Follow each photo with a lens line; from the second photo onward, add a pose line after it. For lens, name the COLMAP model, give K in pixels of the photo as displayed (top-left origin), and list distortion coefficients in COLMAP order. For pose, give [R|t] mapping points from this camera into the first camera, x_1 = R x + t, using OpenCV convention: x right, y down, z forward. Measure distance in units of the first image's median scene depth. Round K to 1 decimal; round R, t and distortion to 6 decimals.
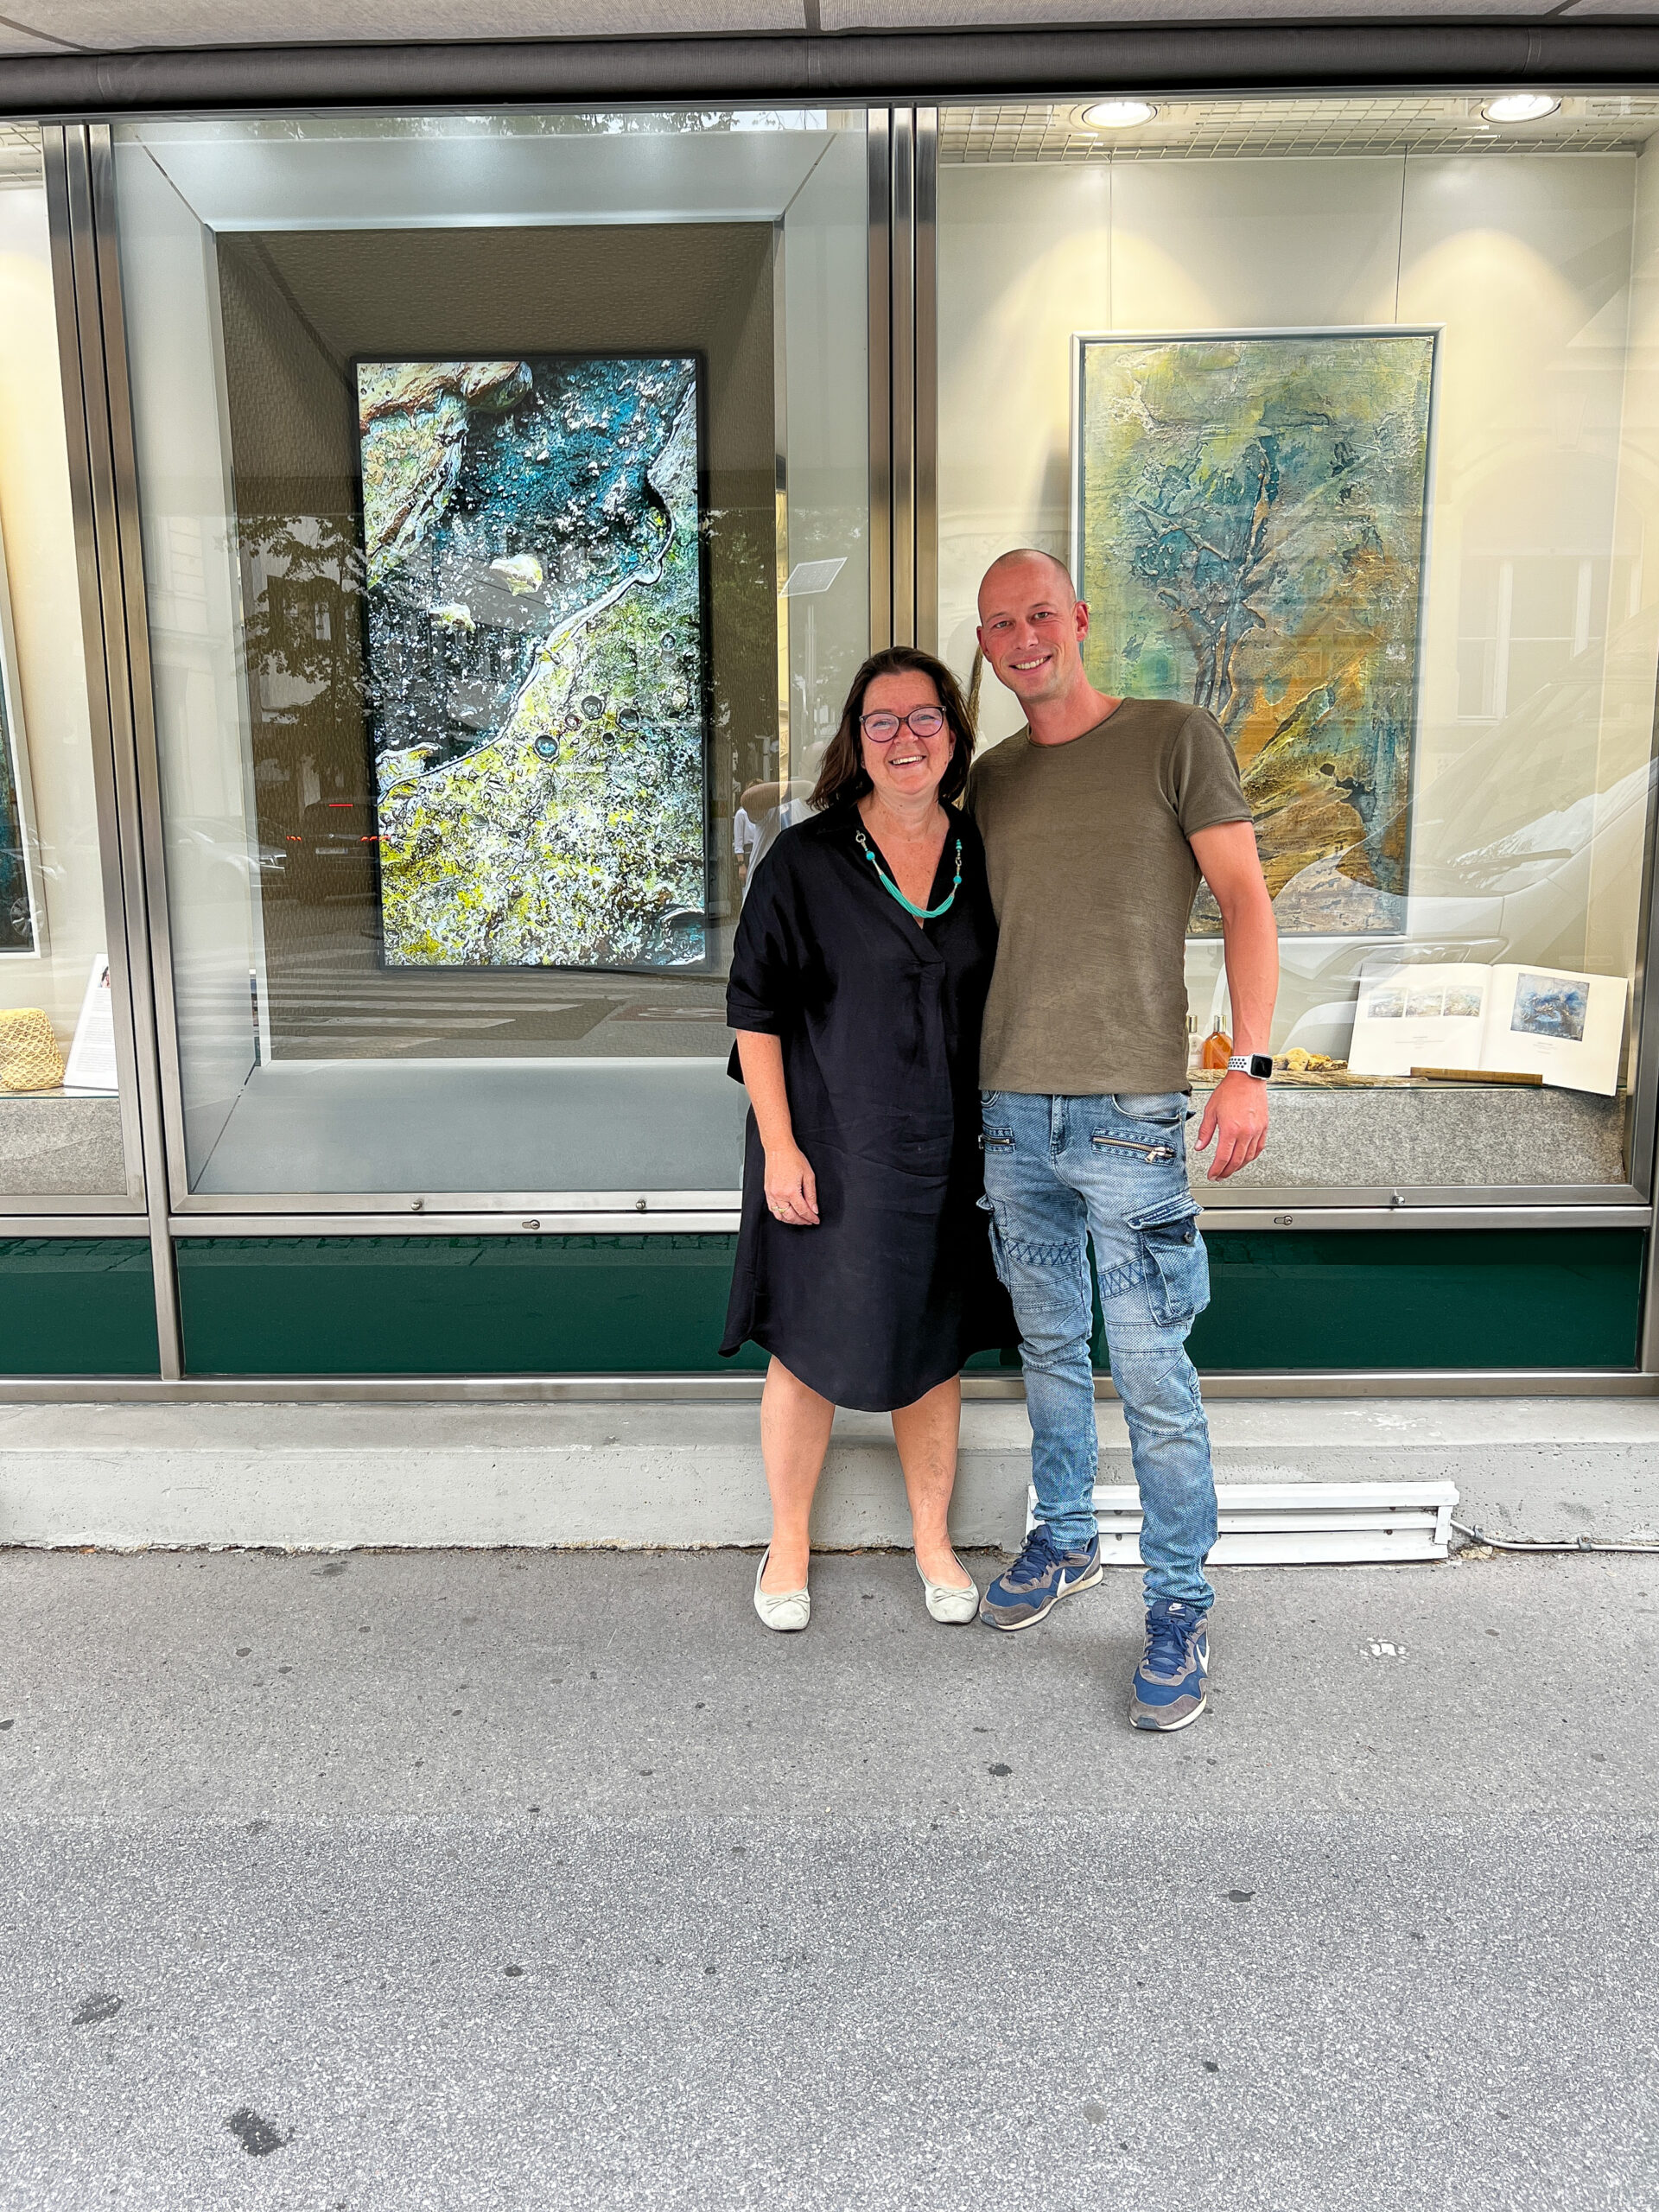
lens RADIAL K [[1715.5, 0, 820.7], [0, 1715.5, 1106.7], [0, 0, 1]] dist [-0.031476, 0.049281]
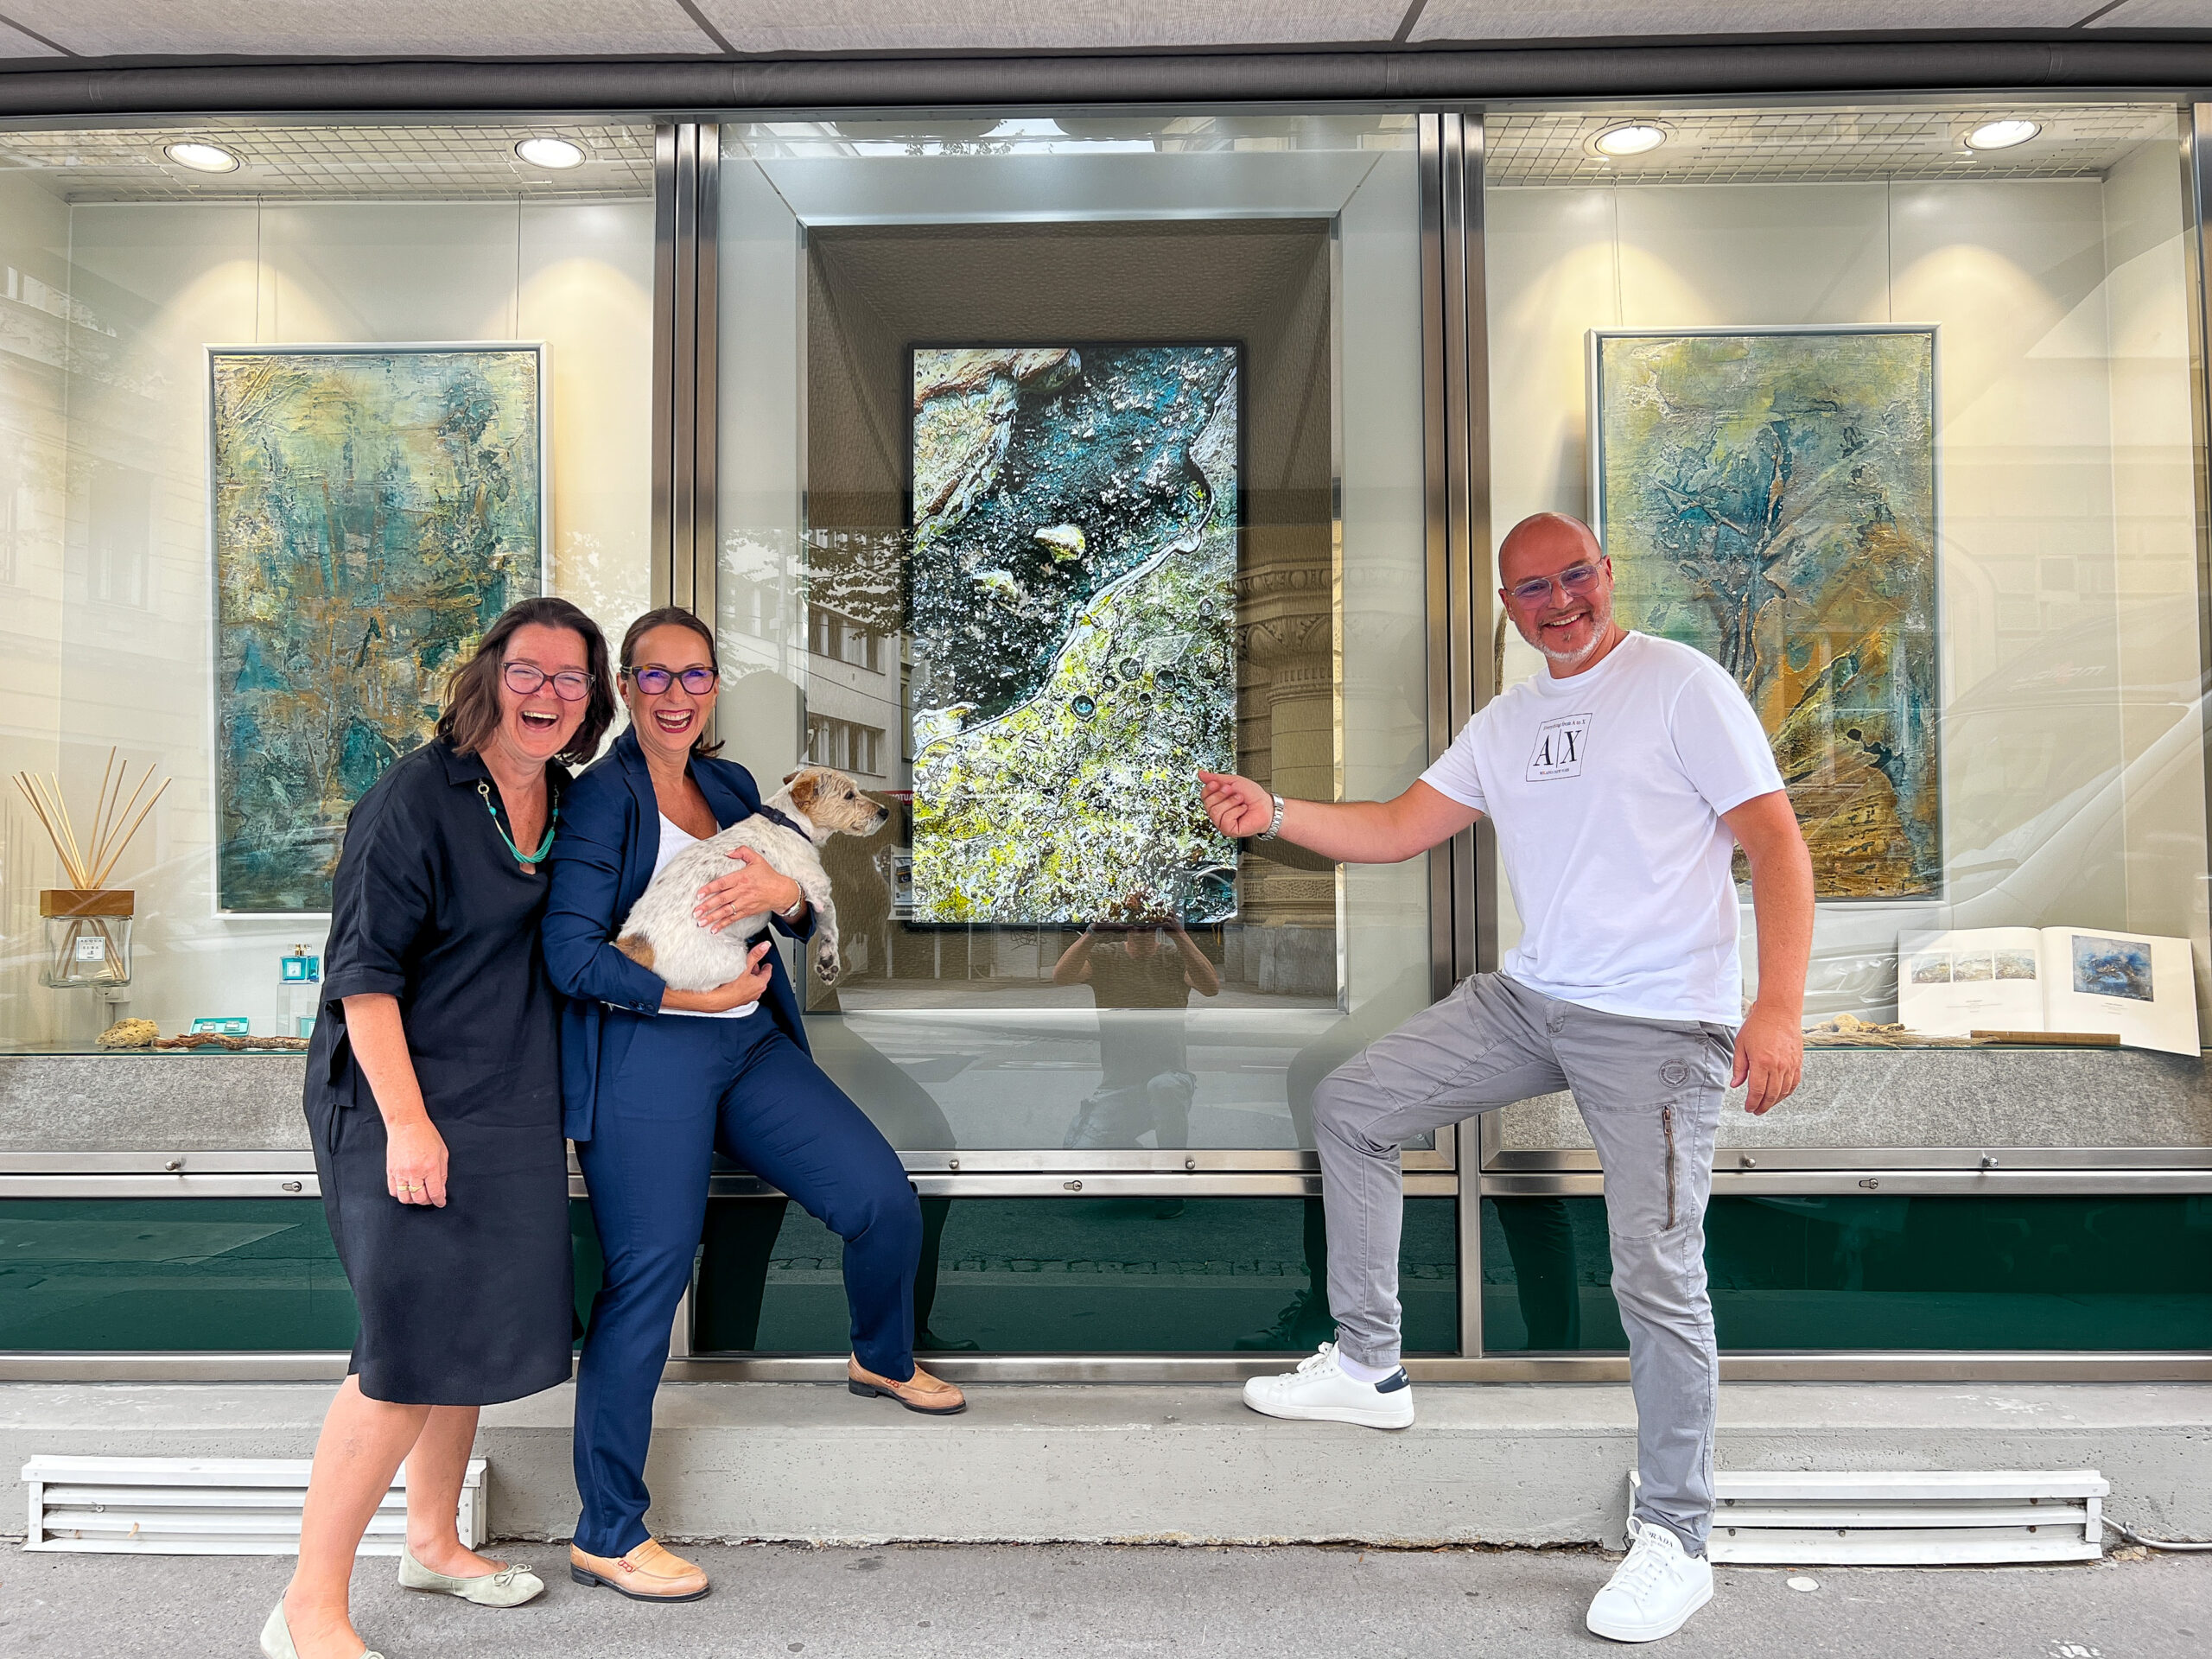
lens RADIAL K [[1715.5, 0, 1101.7], [0, 1715.5, 818.0], [0, 0, 1]] dist [-0.031476, 0.049281]
pose [[0.999980, 0.005611, -0.003084, -0.149277], [-0.006144, 0.976452, -0.215649, 0.073117], [0.001802, 0.215664, 0.976466, 0.029857]]
